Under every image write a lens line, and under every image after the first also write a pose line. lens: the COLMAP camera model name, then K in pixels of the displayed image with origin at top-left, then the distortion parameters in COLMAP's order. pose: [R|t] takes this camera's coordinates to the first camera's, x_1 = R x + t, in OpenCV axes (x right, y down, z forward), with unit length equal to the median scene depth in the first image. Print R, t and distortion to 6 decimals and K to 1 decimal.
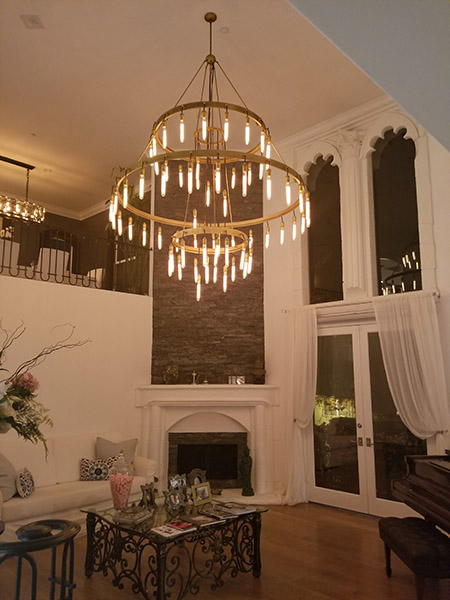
lens RADIAL K [[466.0, 0, 225.0], [0, 466.0, 300.0], [0, 0, 1]] dist [0.076170, -0.110350]
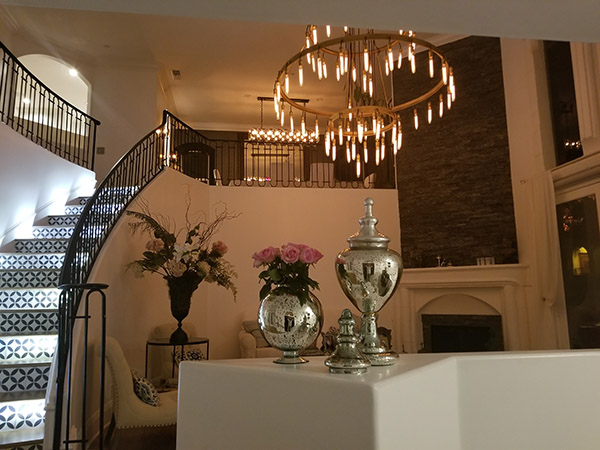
lens RADIAL K [[466.0, 0, 300.0], [0, 466.0, 225.0], [0, 0, 1]] dist [0.076170, -0.110350]
pose [[0.794343, -0.104511, -0.598412, 0.313370], [0.107654, 0.993716, -0.030648, 0.087183], [0.597854, -0.040077, 0.800602, 0.002988]]
